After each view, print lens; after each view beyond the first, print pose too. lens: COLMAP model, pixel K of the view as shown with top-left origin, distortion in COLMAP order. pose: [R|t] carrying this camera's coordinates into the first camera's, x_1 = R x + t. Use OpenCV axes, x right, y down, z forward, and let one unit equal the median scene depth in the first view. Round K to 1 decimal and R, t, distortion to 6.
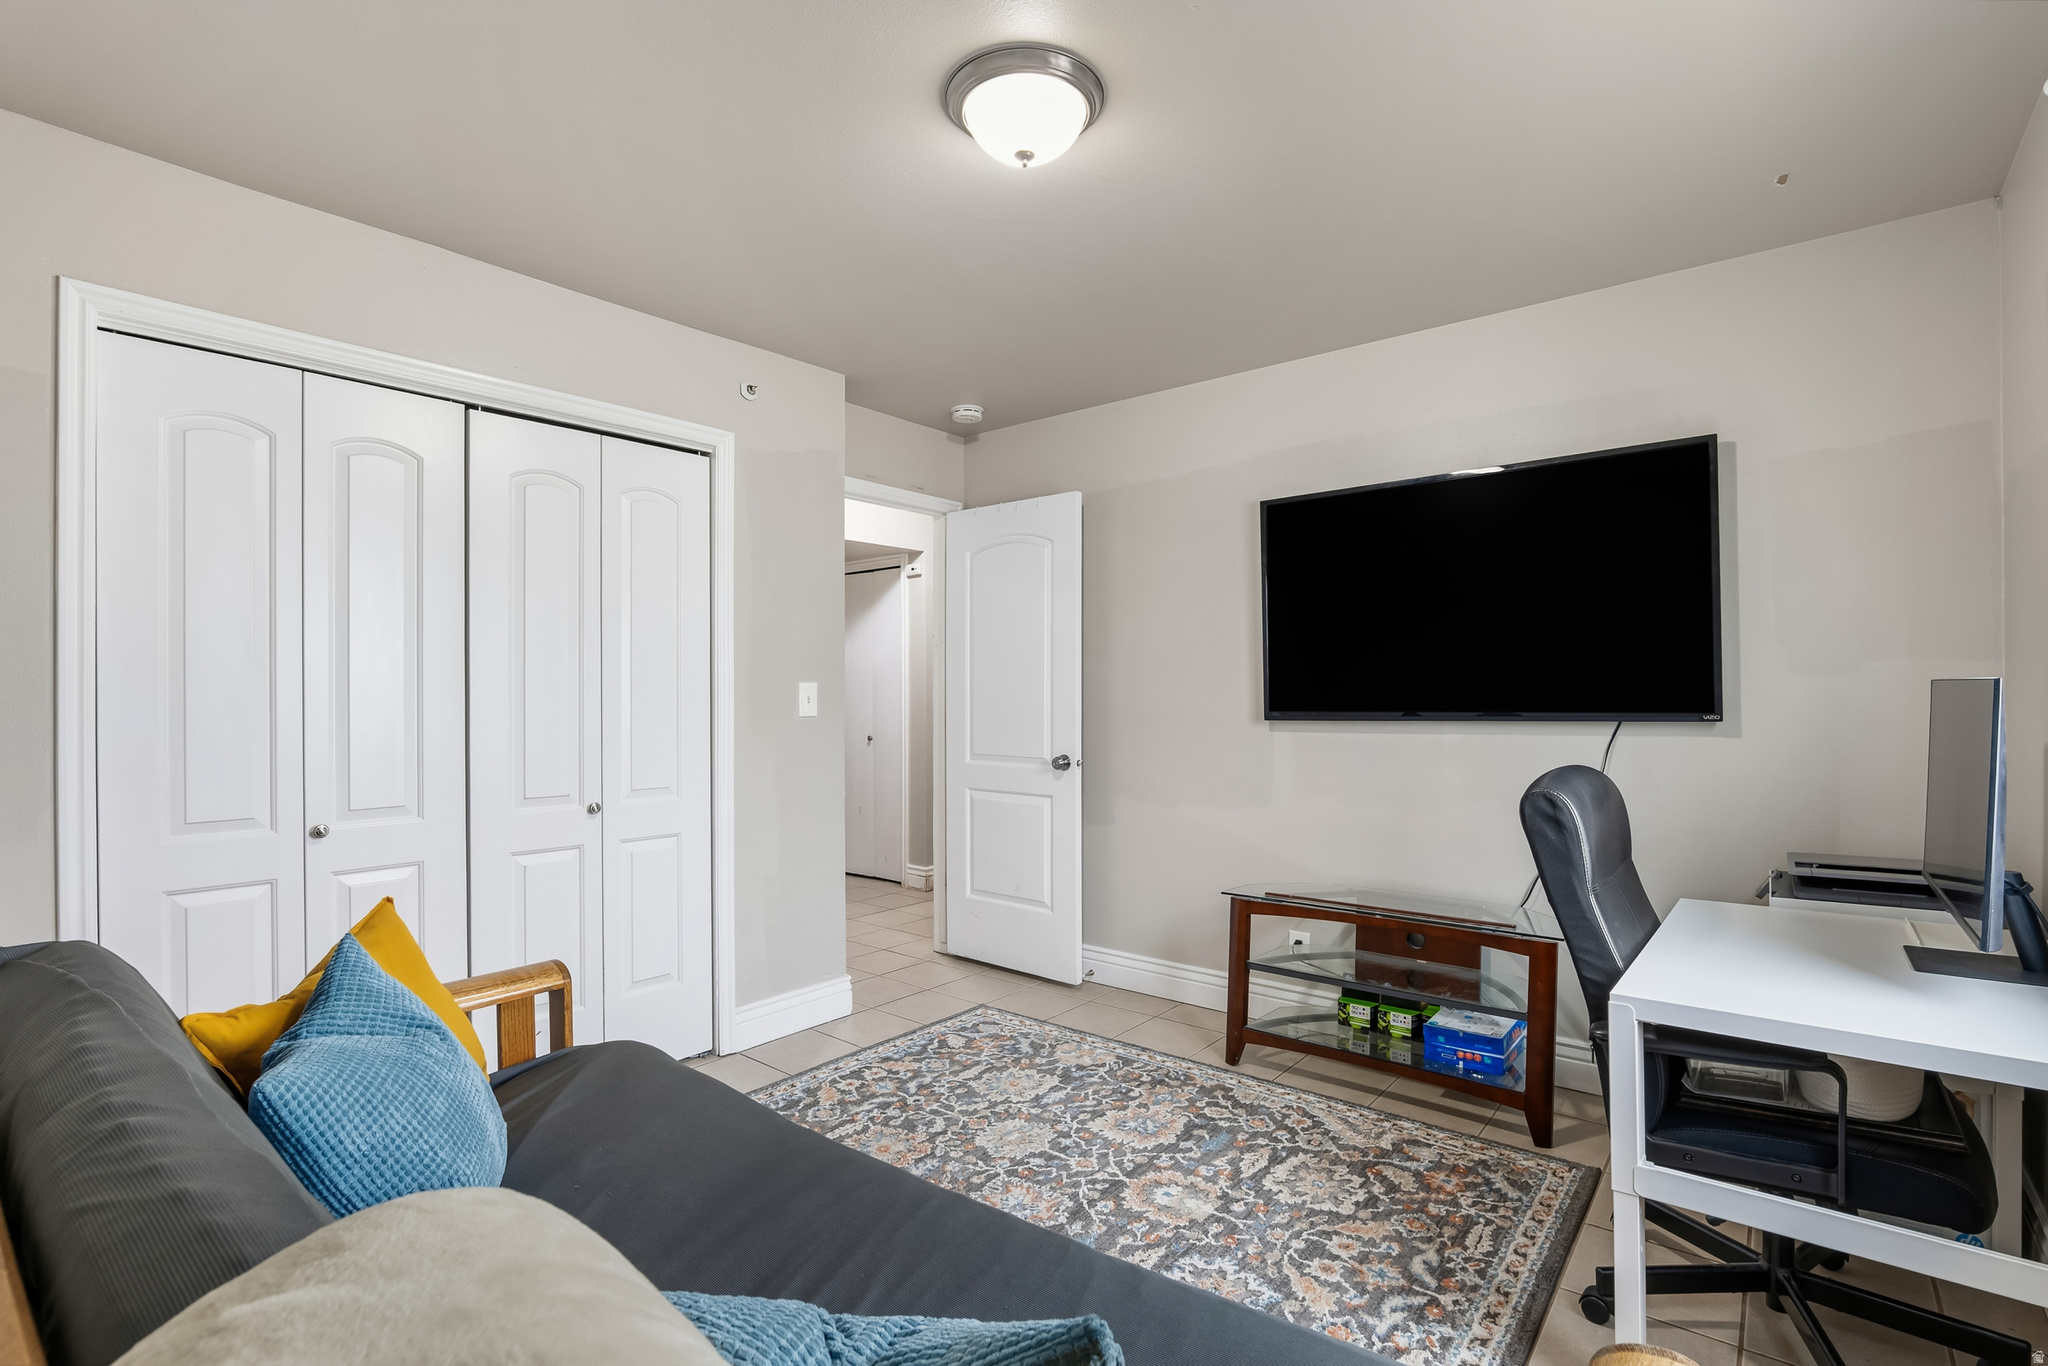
lens RADIAL K [[953.3, 0, 1018.0], [0, 953.3, 693.5], [0, 0, 1]] dist [-0.027828, 0.008100]
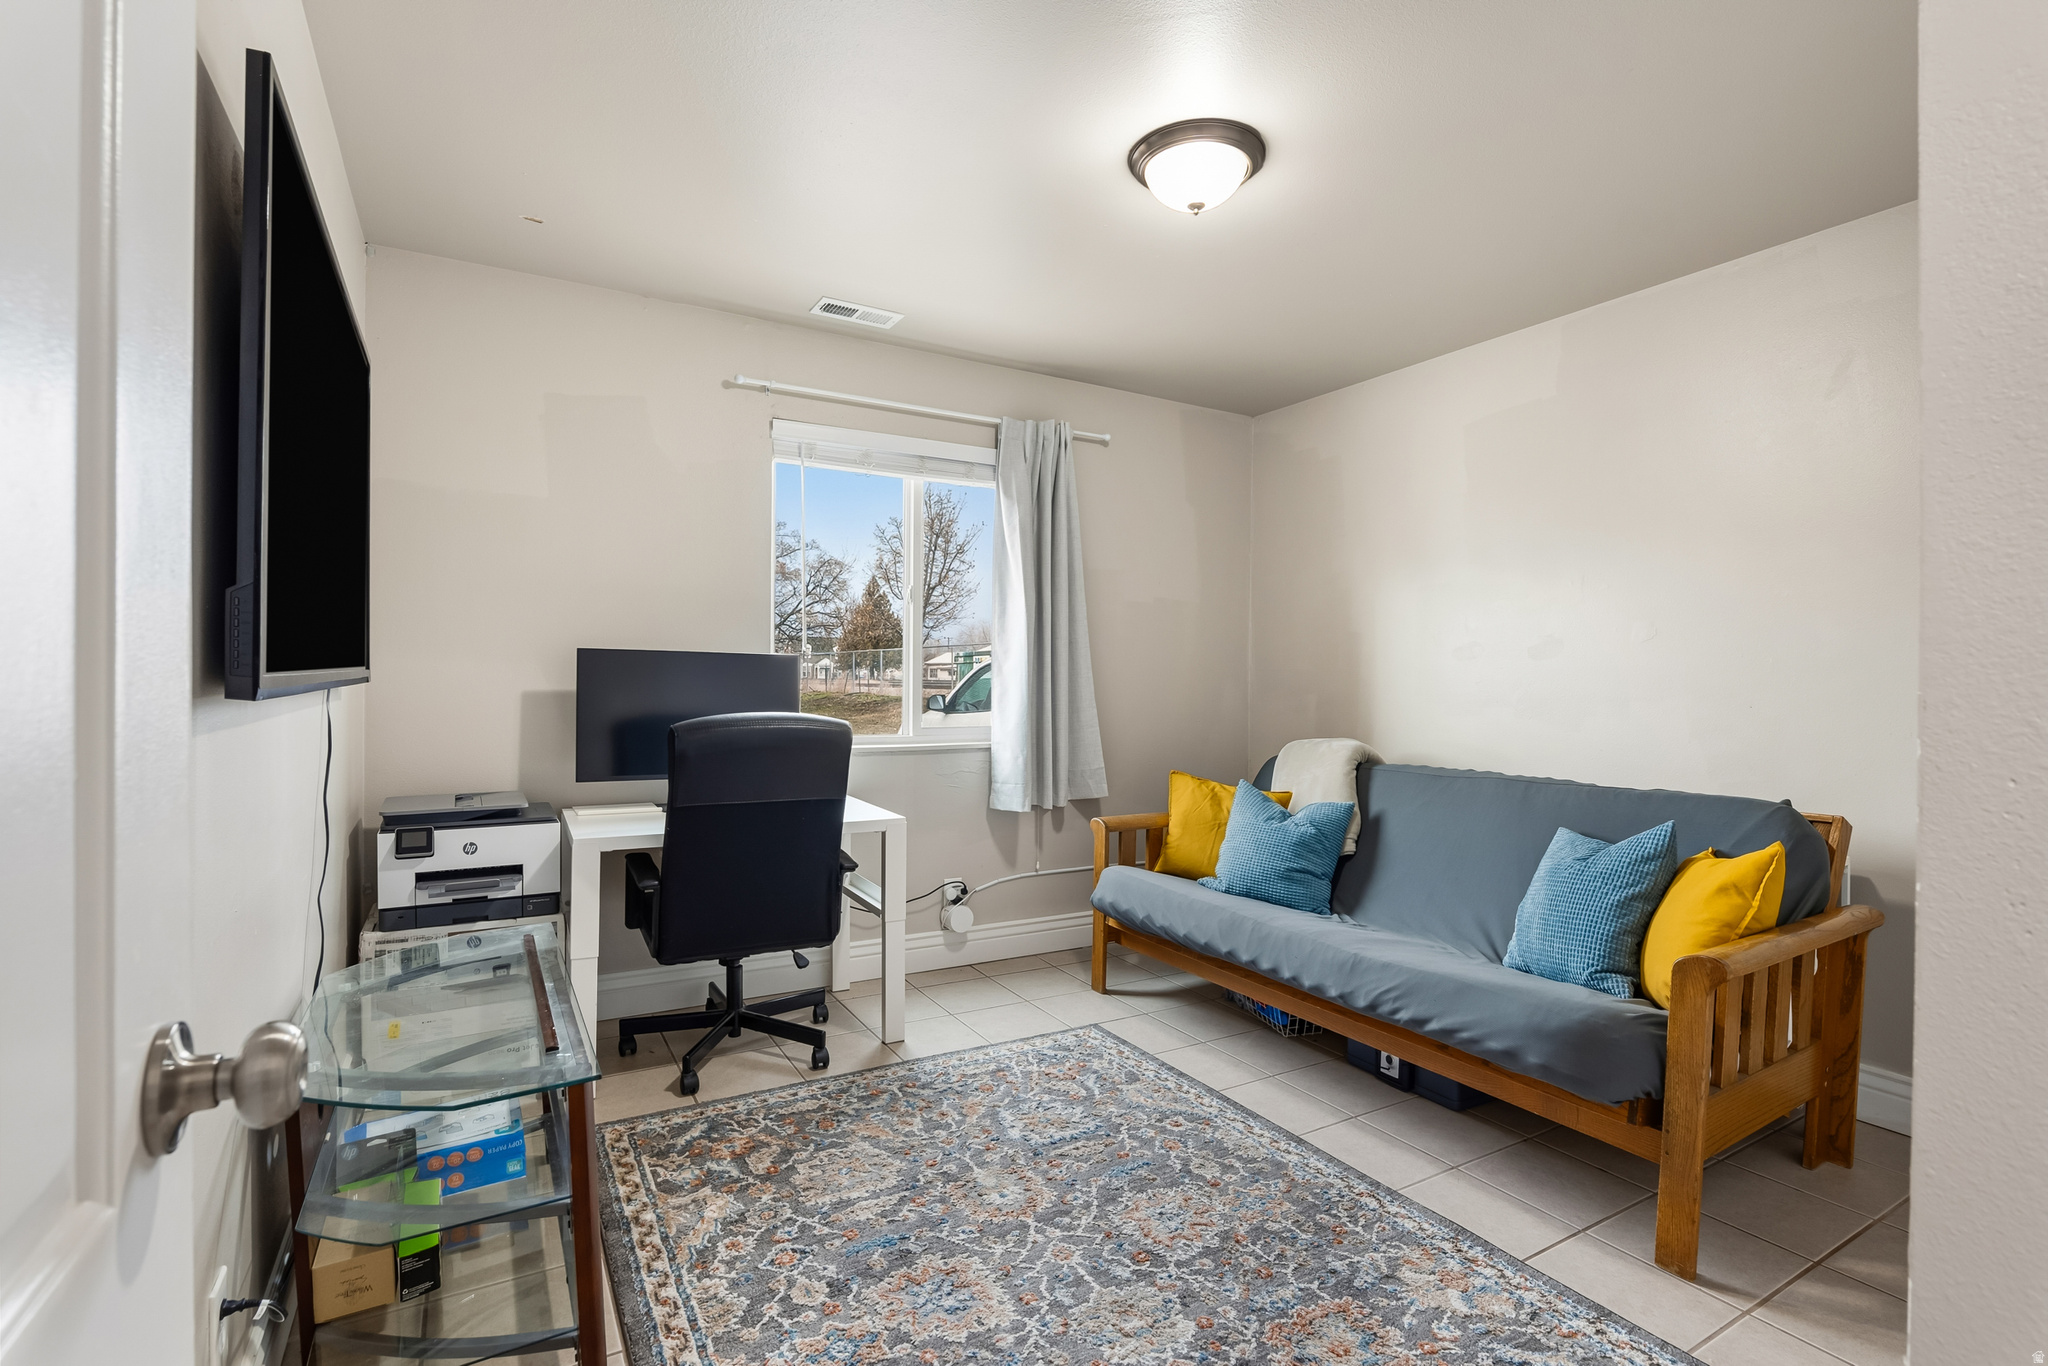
lens RADIAL K [[953.3, 0, 1006.7], [0, 953.3, 684.2], [0, 0, 1]] dist [-0.027828, 0.008100]
pose [[-0.934093, -0.004580, 0.357000, -0.161582], [-0.004910, 0.999988, -0.000017, 0.028271], [-0.356996, -0.001769, -0.934104, 1.739138]]
